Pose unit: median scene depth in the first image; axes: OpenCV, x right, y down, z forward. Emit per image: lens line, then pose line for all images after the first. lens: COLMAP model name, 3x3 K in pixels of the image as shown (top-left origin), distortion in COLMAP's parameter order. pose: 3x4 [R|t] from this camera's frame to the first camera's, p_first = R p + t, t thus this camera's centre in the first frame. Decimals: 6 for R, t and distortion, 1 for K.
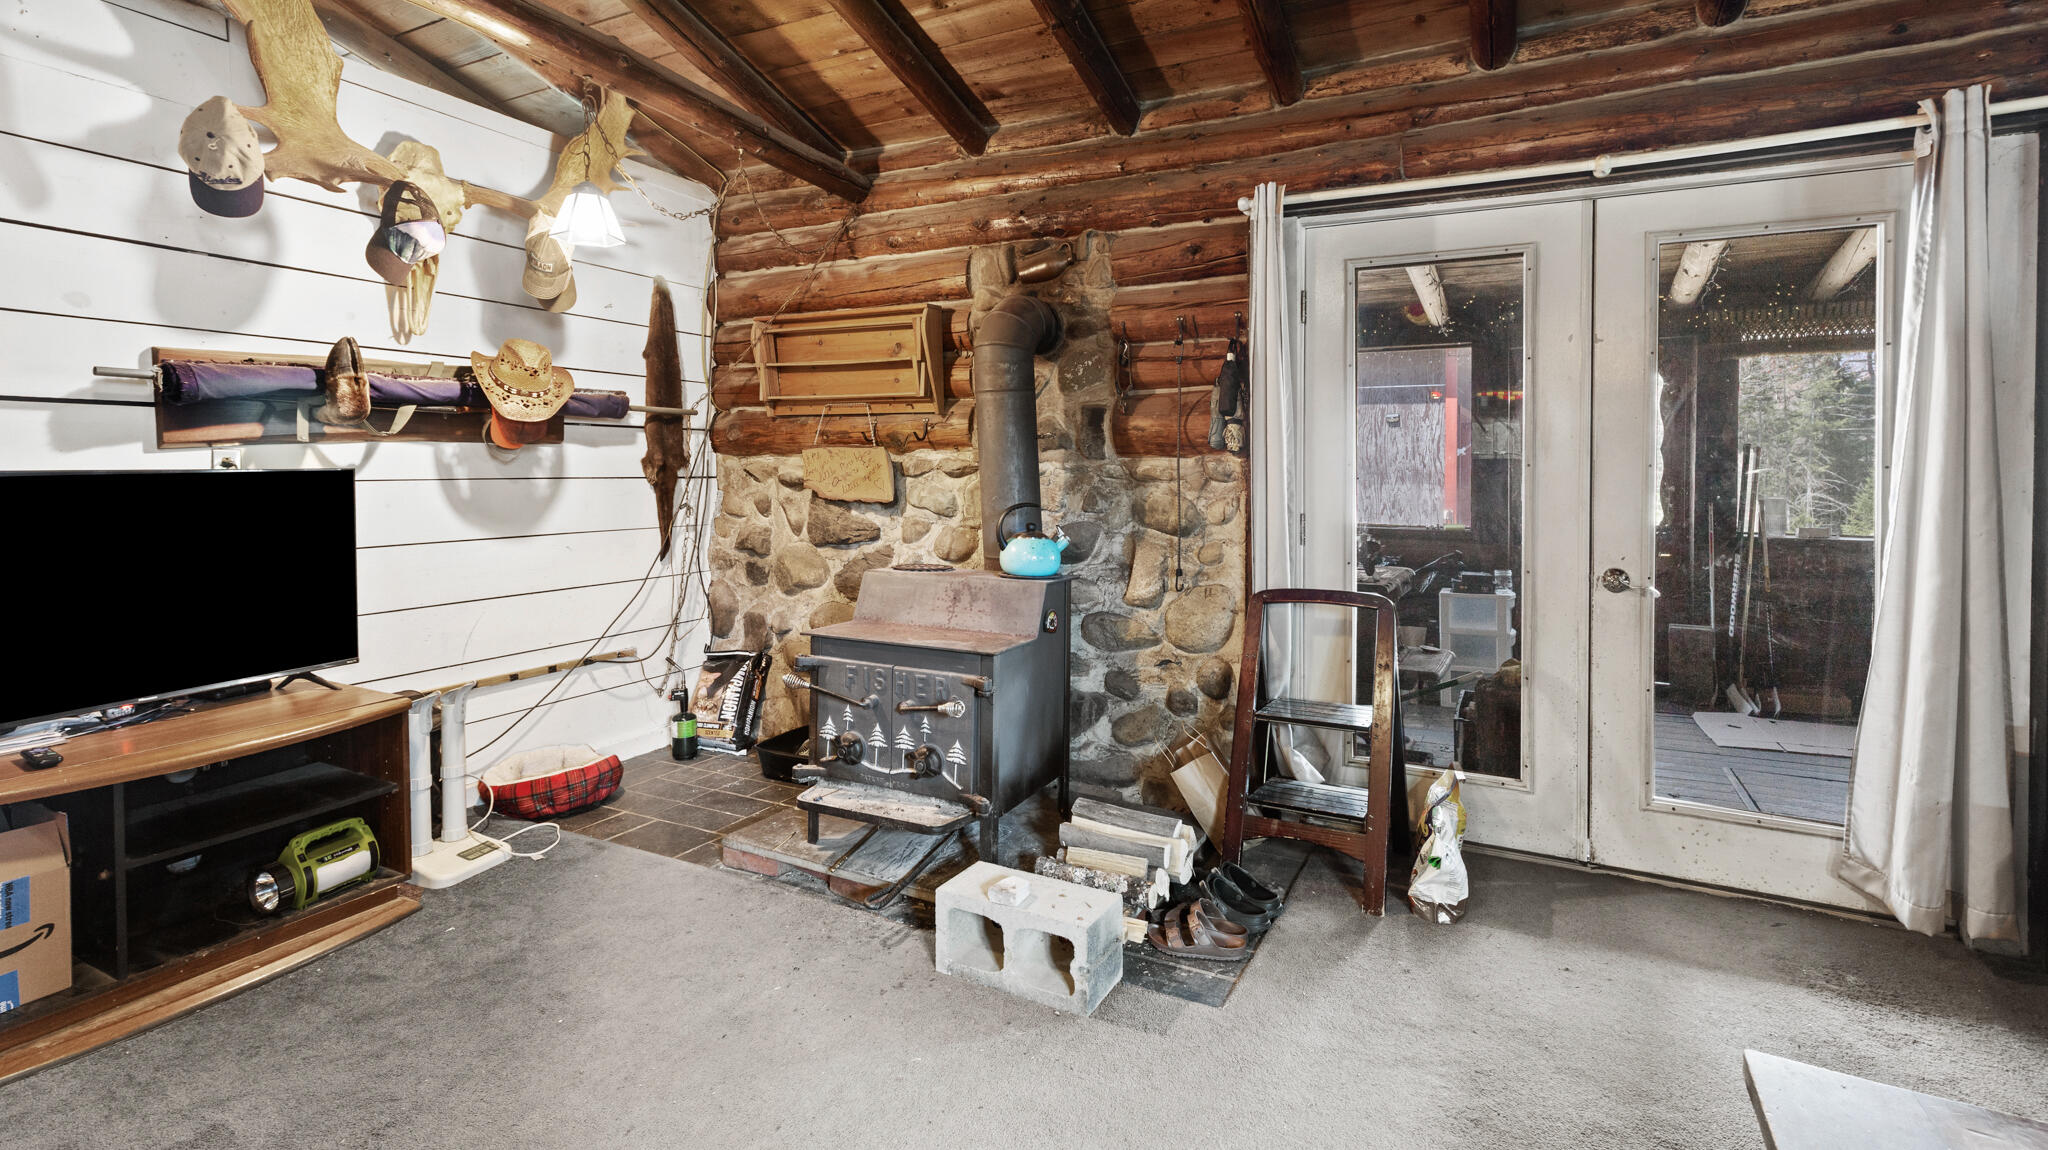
lens RADIAL K [[964.2, 0, 1055.4], [0, 964.2, 470.6], [0, 0, 1]] dist [0.005533, 0.000015]
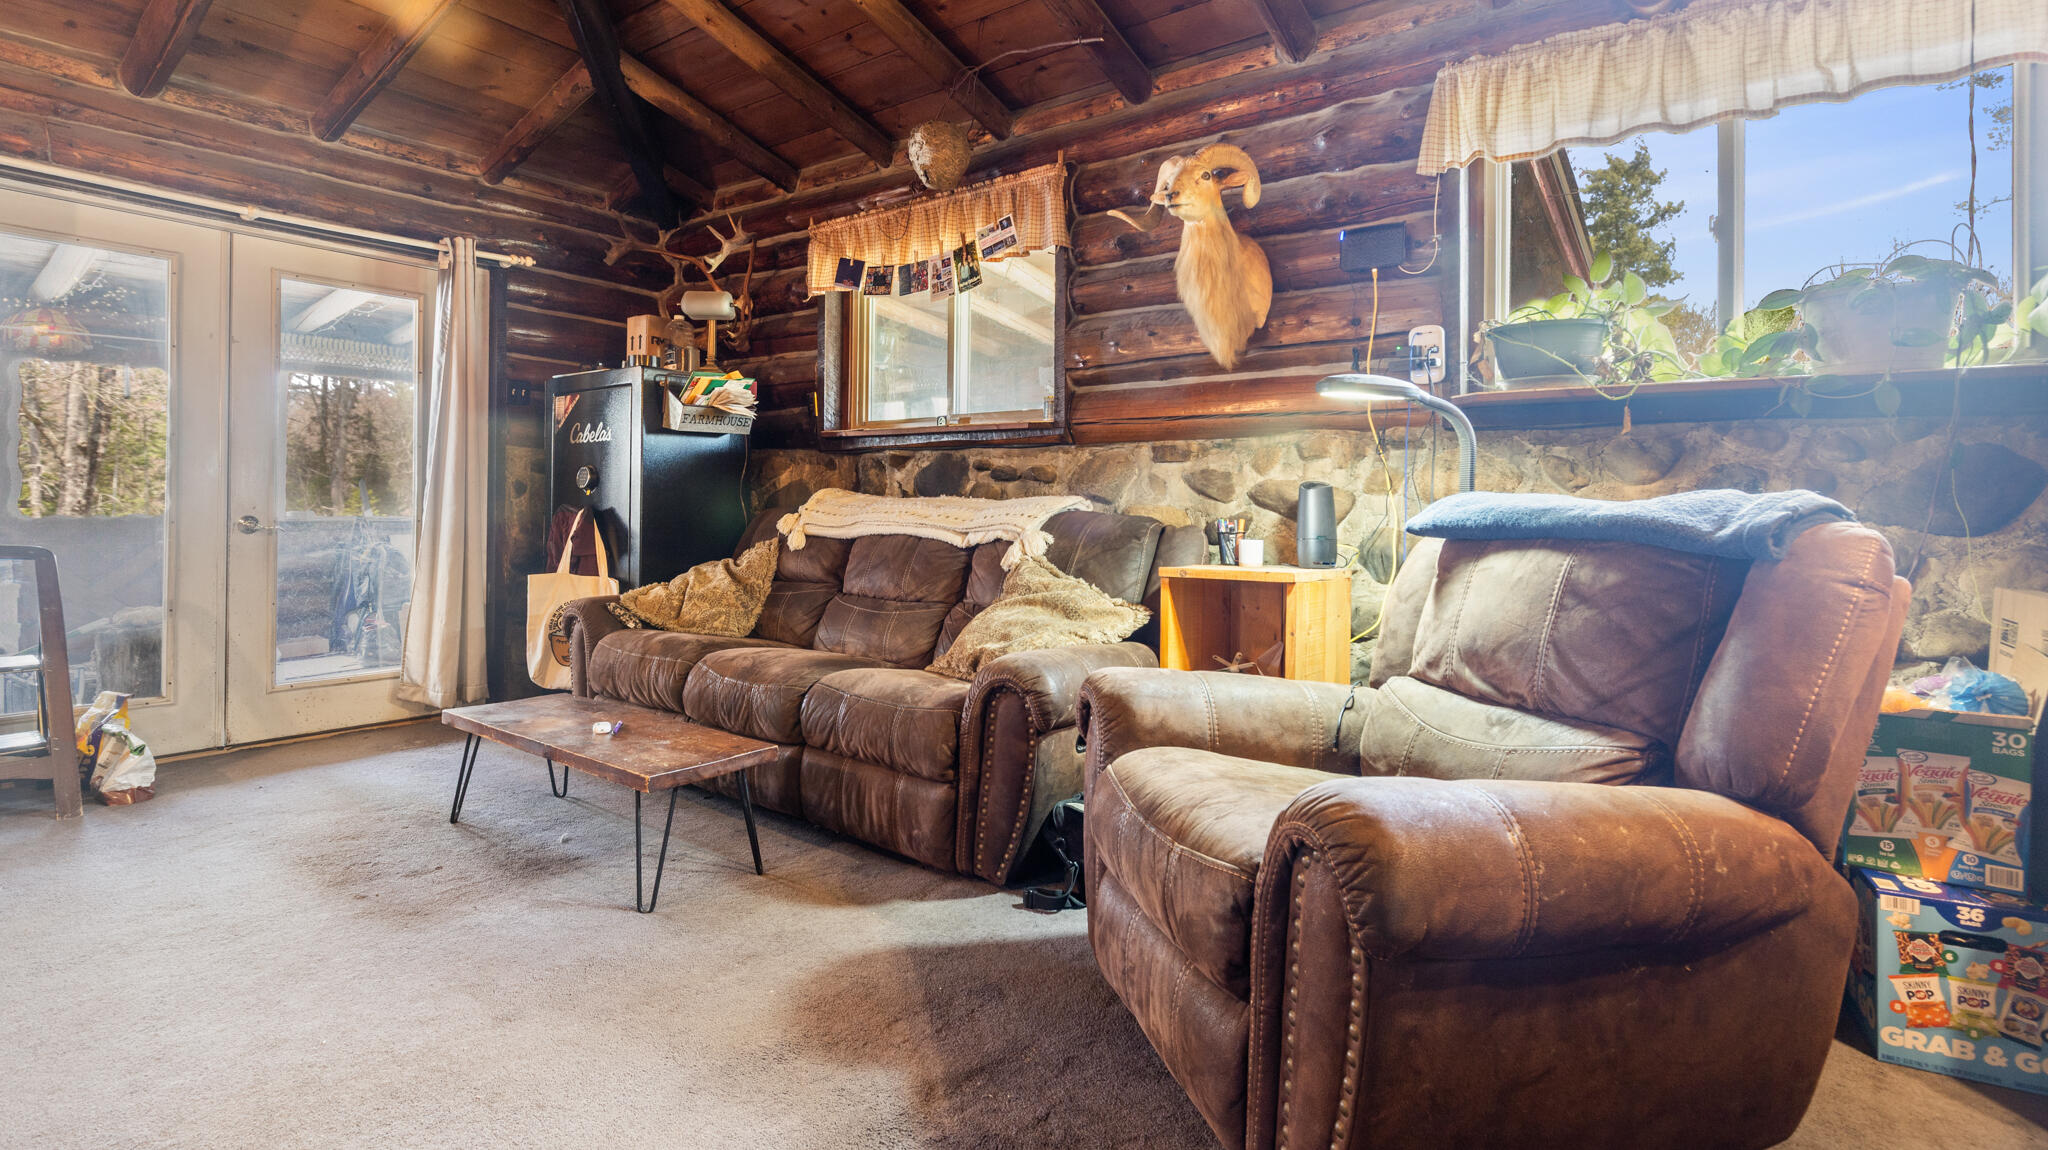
lens RADIAL K [[964.2, 0, 970.8], [0, 964.2, 521.8], [0, 0, 1]] dist [0.005533, 0.000015]
pose [[0.205669, -0.021879, 0.978377, -0.554189], [-0.002699, 0.999734, 0.022924, 0.081480], [-0.978618, -0.007355, 0.205555, -0.263269]]
